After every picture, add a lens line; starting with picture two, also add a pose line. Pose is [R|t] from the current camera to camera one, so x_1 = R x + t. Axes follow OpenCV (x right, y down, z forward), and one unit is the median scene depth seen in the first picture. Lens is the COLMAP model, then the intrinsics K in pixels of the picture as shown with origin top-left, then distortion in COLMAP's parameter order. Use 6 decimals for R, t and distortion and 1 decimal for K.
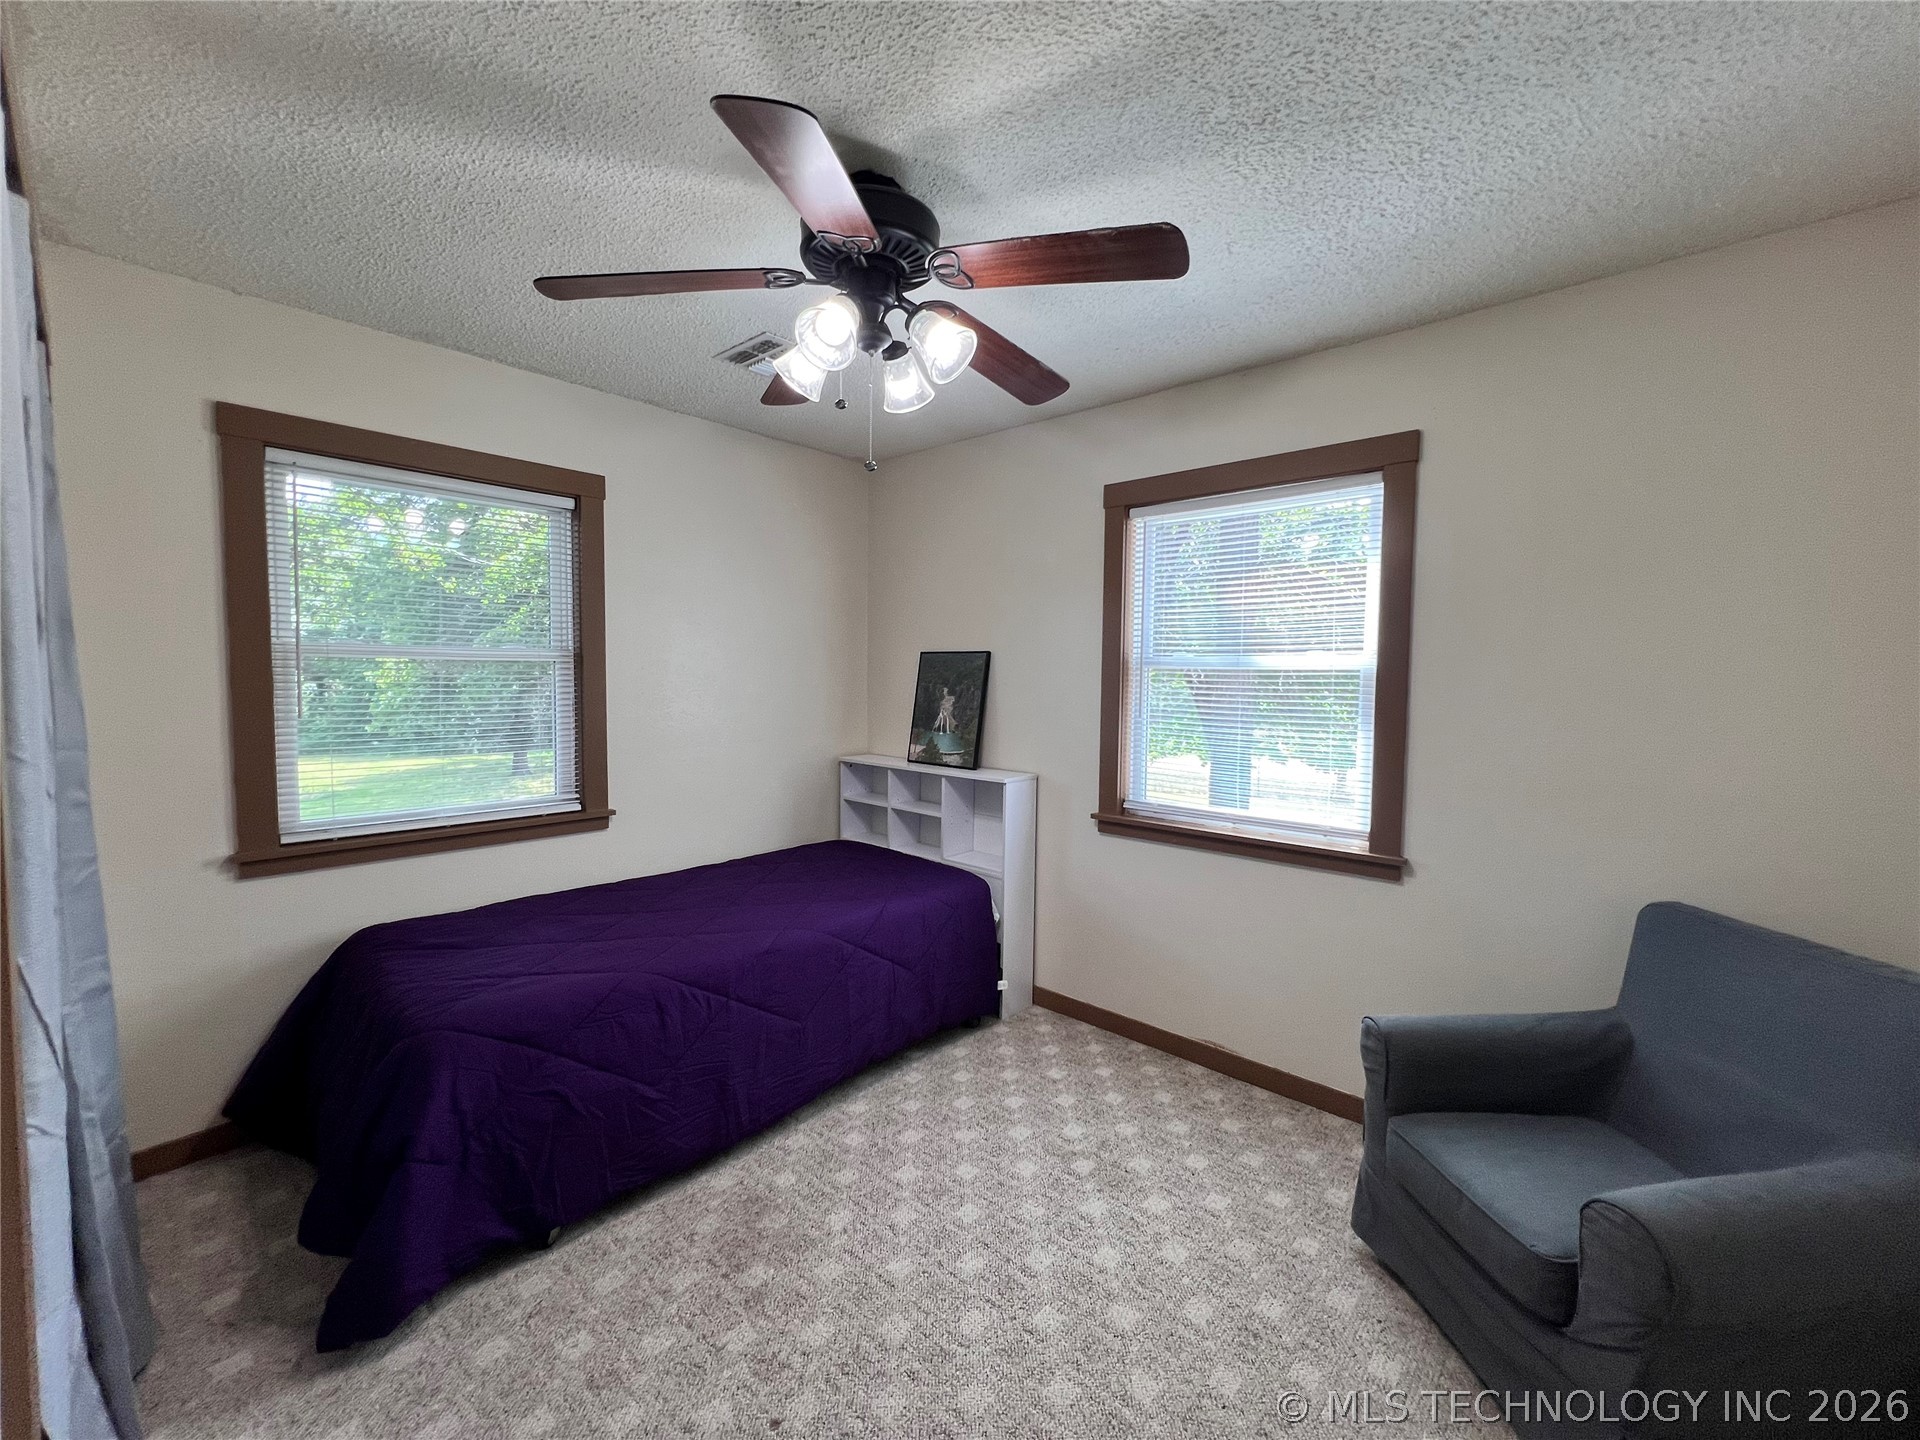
lens RADIAL K [[771.6, 0, 957.9], [0, 771.6, 712.9], [0, 0, 1]] dist [-0.002866, 0.001085]
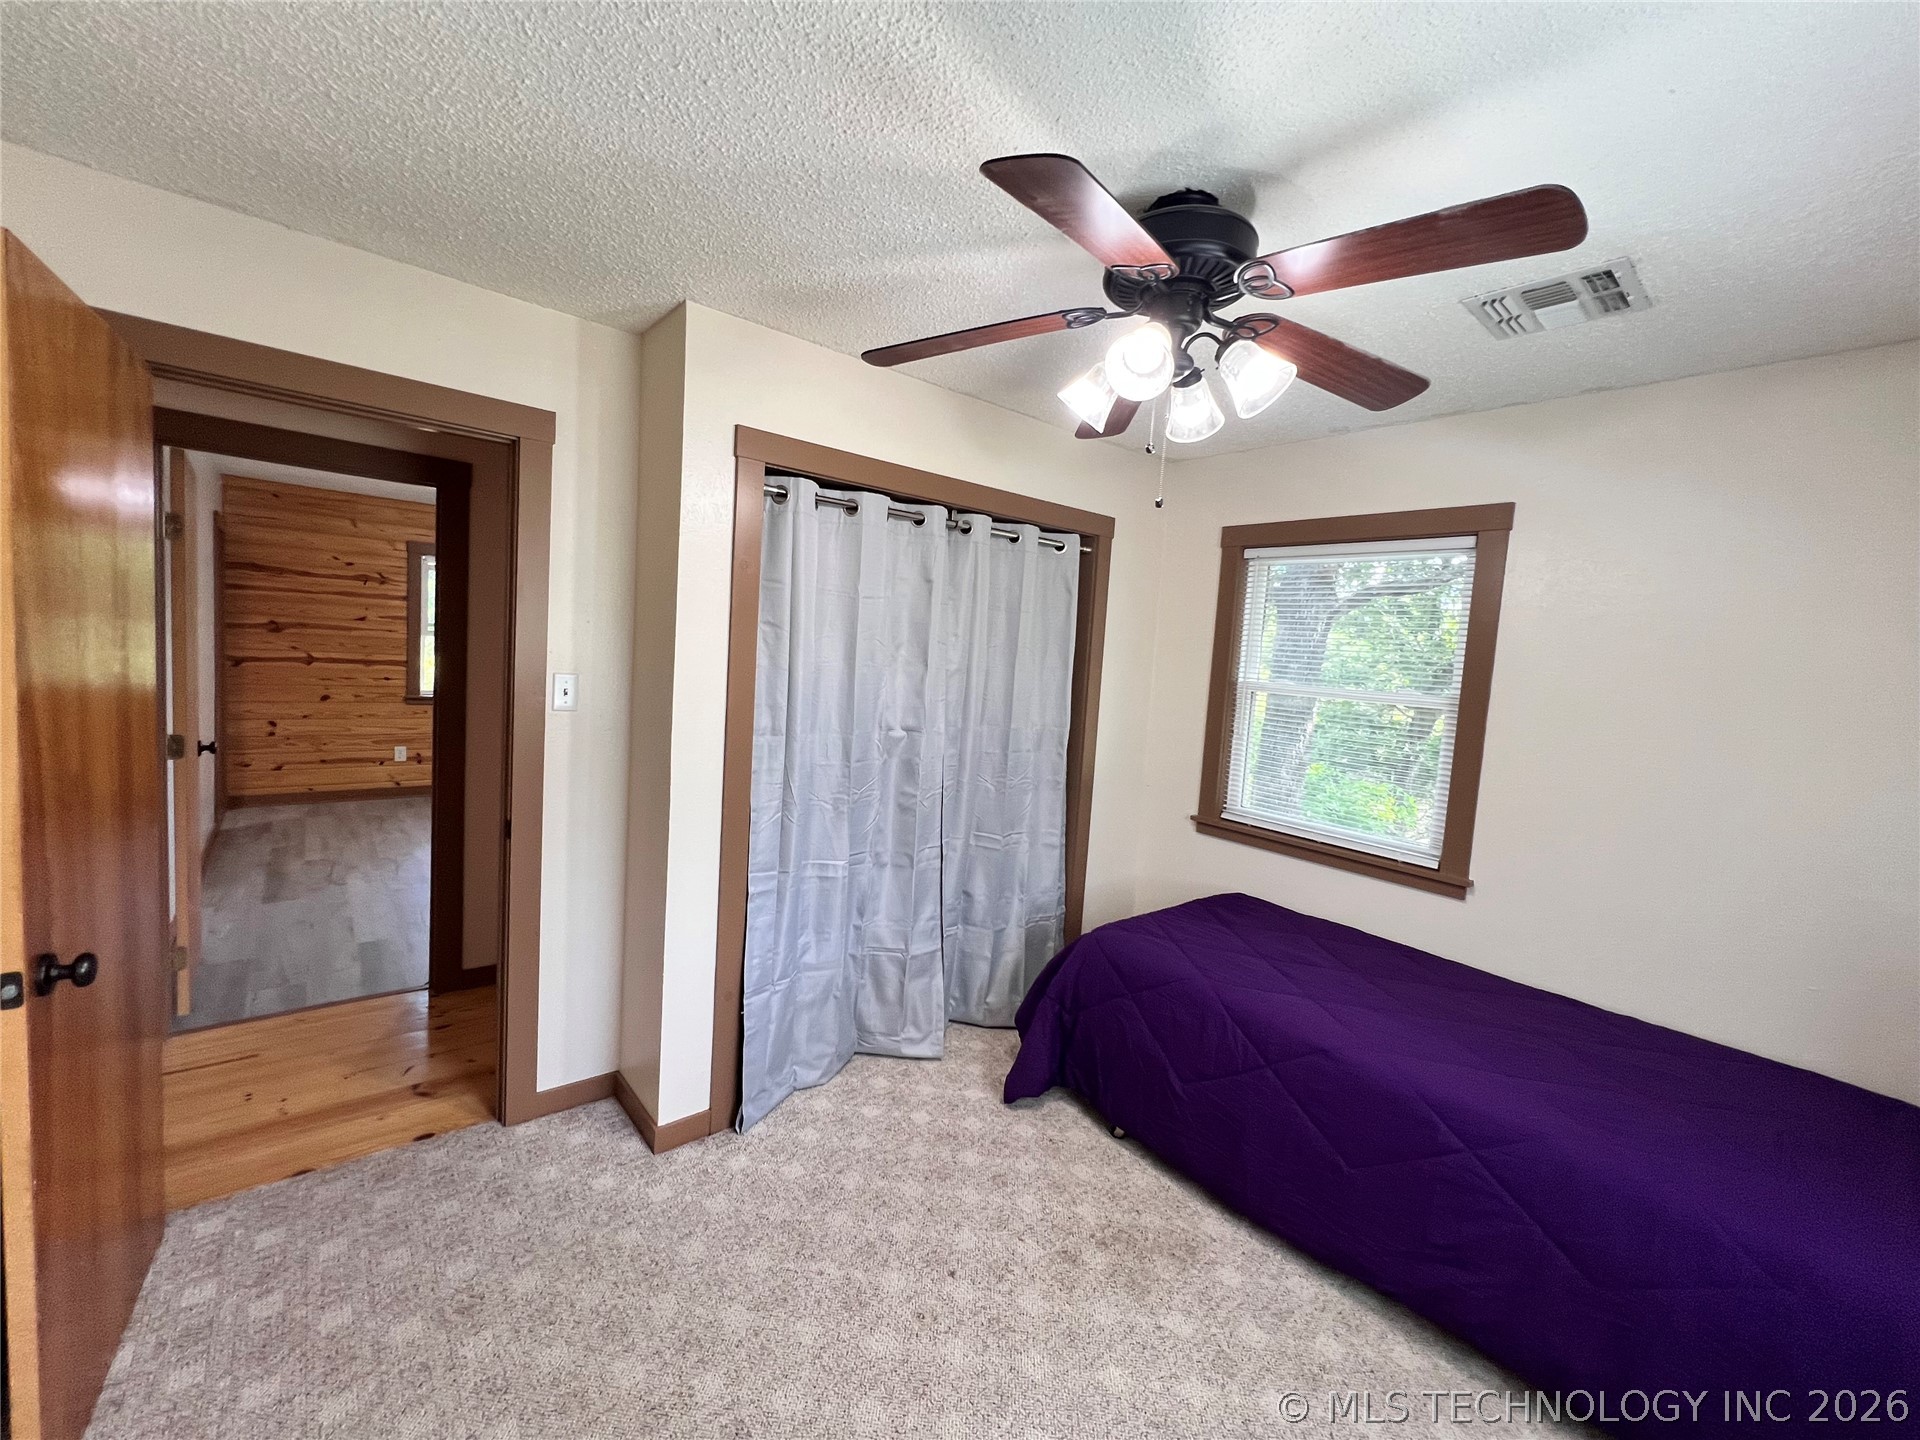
lens RADIAL K [[771.6, 0, 957.9], [0, 771.6, 712.9], [0, 0, 1]] dist [-0.002866, 0.001085]
pose [[-0.135778, 0.060839, -0.988869, 0.629111], [-0.121813, 0.989515, 0.077605, -0.079525], [0.983222, 0.130995, -0.126944, 0.659133]]
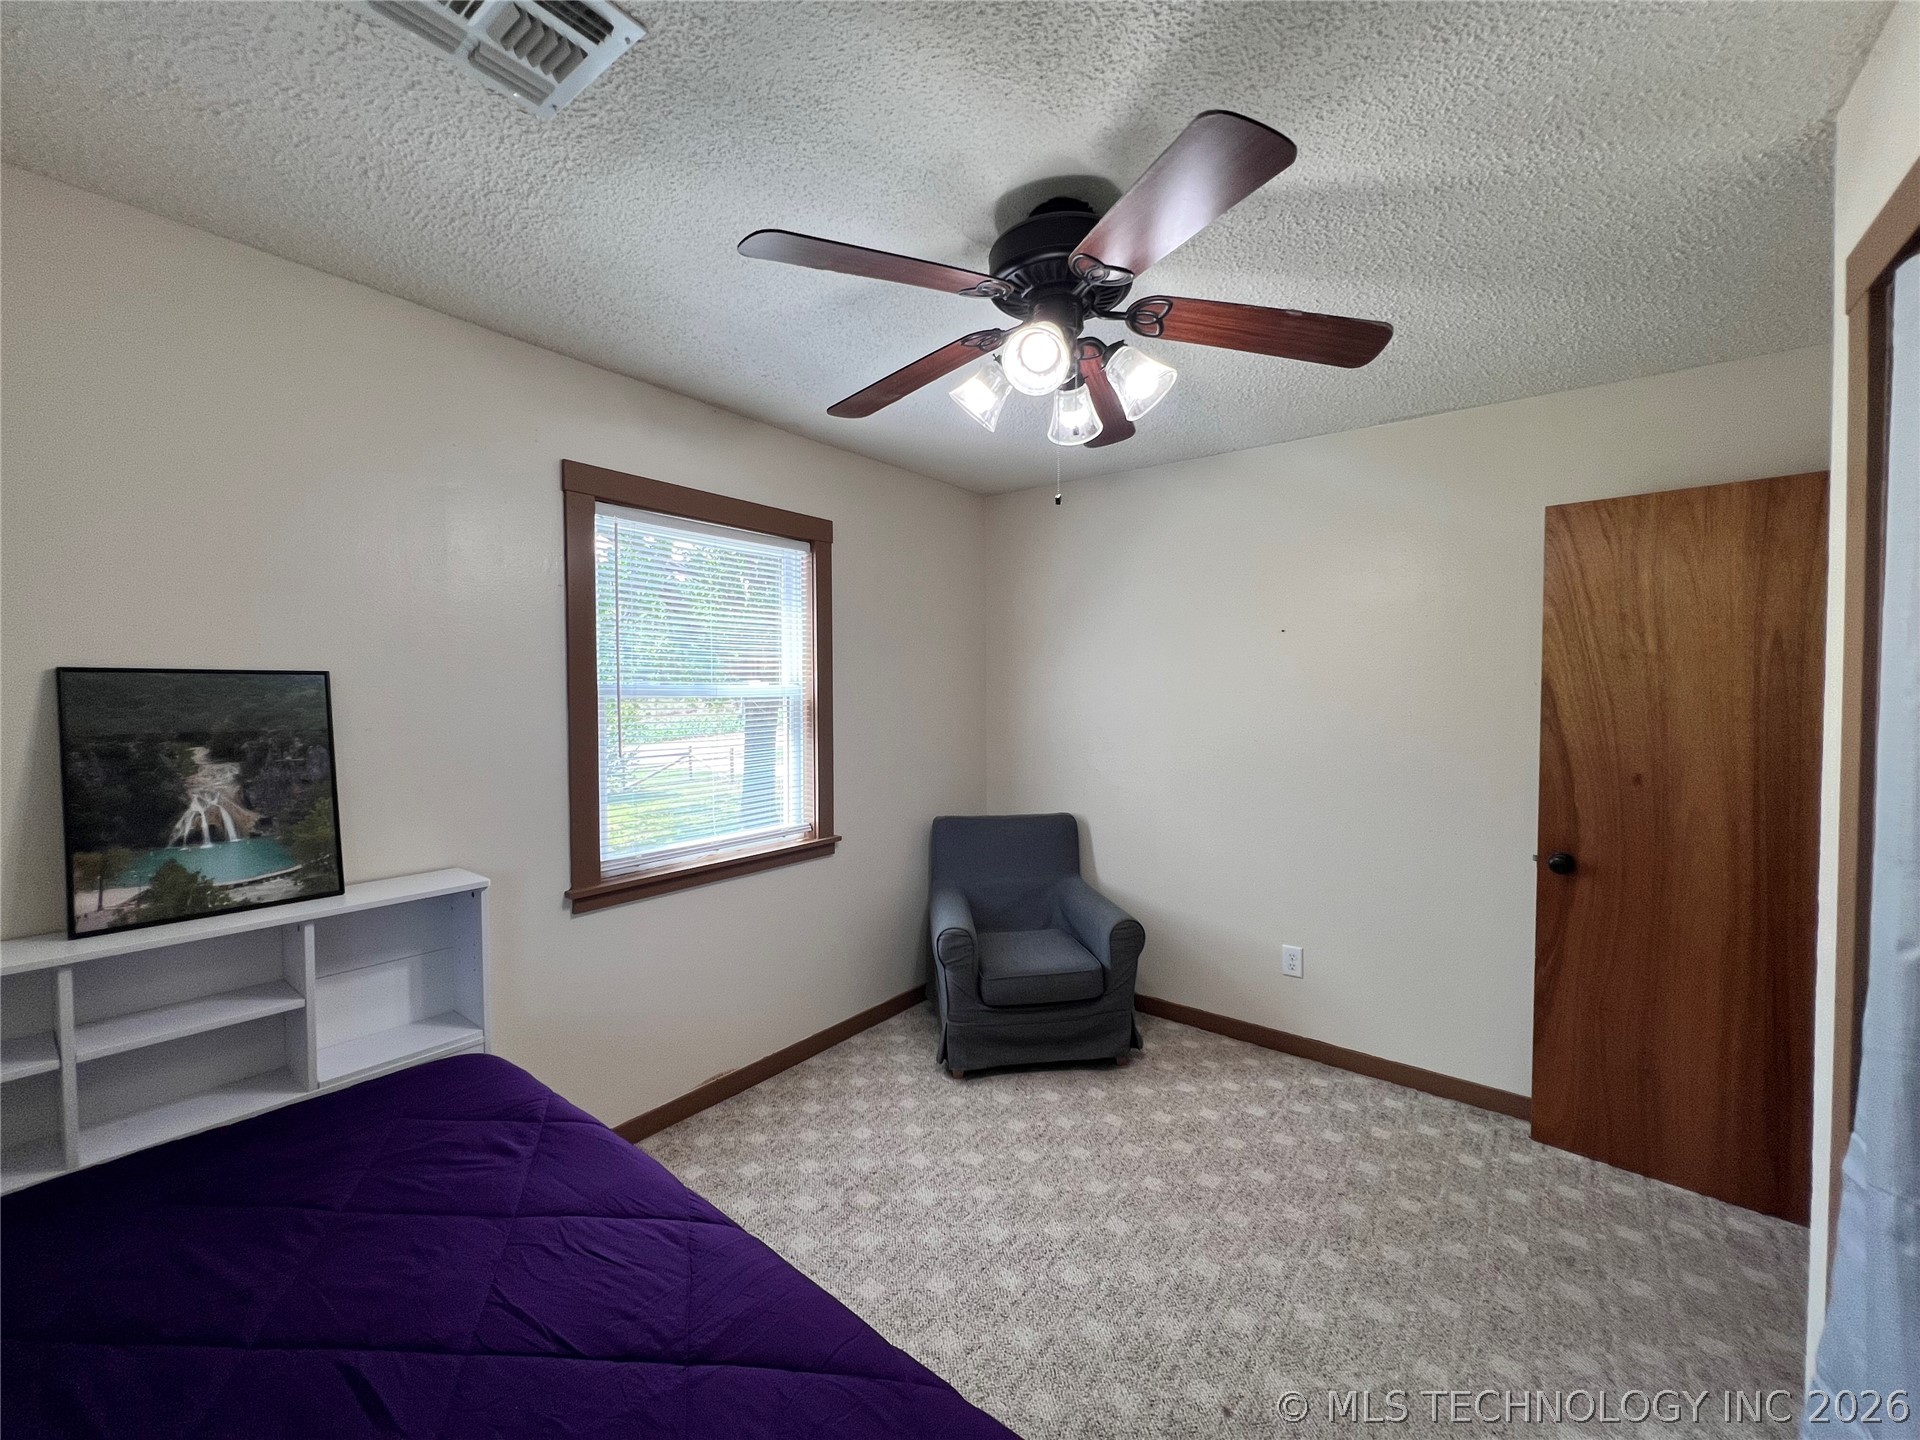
lens RADIAL K [[771.6, 0, 957.9], [0, 771.6, 712.9], [0, 0, 1]] dist [-0.002866, 0.001085]
pose [[-0.075182, -0.040283, 0.996356, -0.777505], [0.054986, 0.997496, 0.044478, -0.073923], [-0.995653, 0.058130, -0.072779, 0.875196]]
